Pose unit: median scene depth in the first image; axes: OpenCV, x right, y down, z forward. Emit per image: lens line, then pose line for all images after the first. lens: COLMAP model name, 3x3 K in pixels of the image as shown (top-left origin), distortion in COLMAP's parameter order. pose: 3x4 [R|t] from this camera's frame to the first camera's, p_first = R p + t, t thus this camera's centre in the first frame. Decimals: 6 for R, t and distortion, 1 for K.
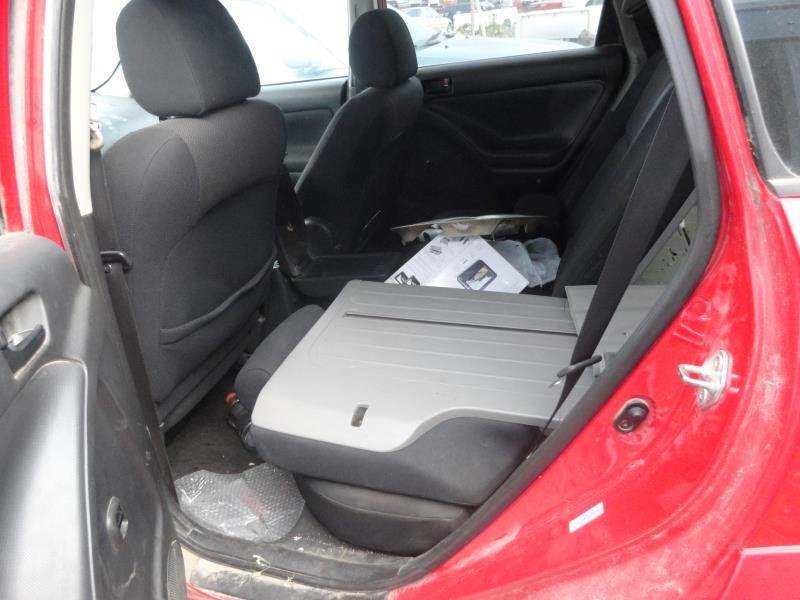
lens RADIAL K [[548.2, 0, 400.0], [0, 548.2, 300.0], [0, 0, 1]] dist [-0.009309, -0.000366]
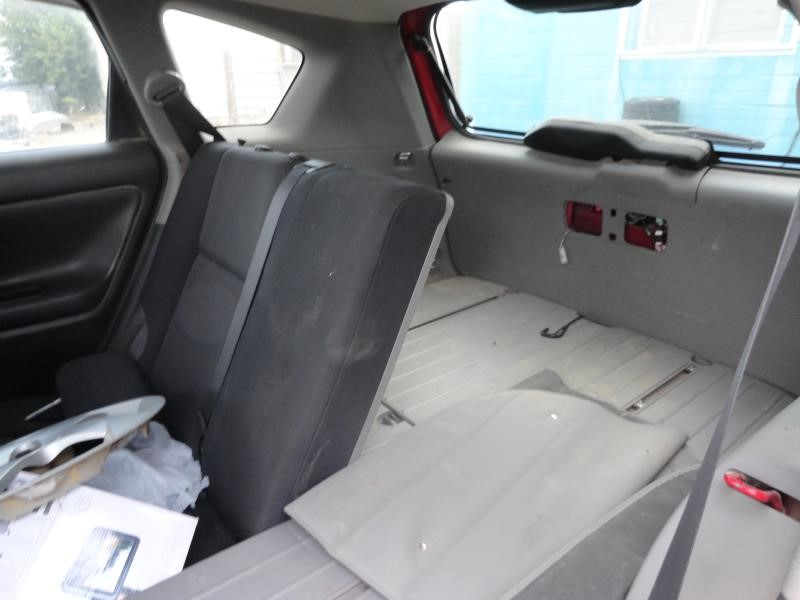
lens RADIAL K [[548.2, 0, 400.0], [0, 548.2, 300.0], [0, 0, 1]] dist [-0.009309, -0.000366]
pose [[0.579446, -0.205959, 0.788557, -0.043704], [0.344348, 0.938809, -0.007831, -0.166728], [-0.738692, 0.276076, 0.614911, 0.422322]]
